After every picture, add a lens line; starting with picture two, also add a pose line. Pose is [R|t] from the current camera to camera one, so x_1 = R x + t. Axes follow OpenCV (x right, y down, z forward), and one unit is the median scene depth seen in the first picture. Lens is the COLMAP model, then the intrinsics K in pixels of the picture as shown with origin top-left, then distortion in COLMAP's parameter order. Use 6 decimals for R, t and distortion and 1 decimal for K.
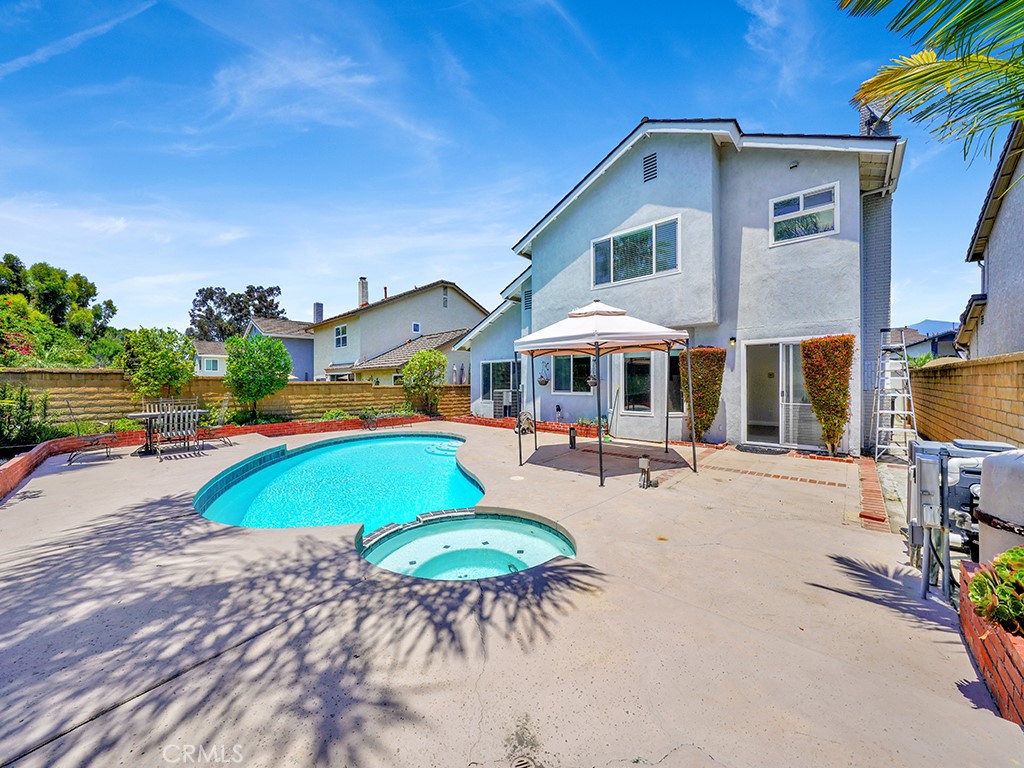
lens RADIAL K [[362.5, 0, 512.0], [0, 362.5, 384.0], [0, 0, 1]] dist [-0.023119, 0.000332]
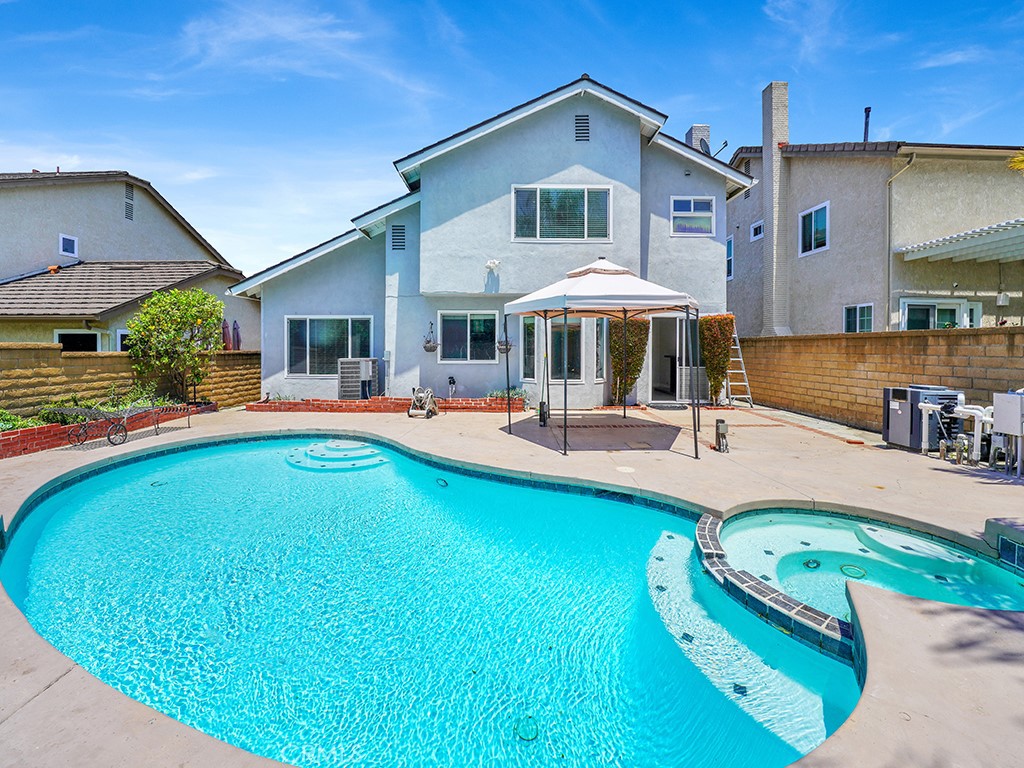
lens RADIAL K [[393.2, 0, 511.5], [0, 393.2, 355.6], [0, 0, 1]] dist [-0.019448, 0.000107]
pose [[0.729298, -0.004121, 0.684184, -0.443926], [-0.003143, 0.999951, 0.009374, 0.003317], [-0.684189, -0.008987, 0.729249, 0.326751]]
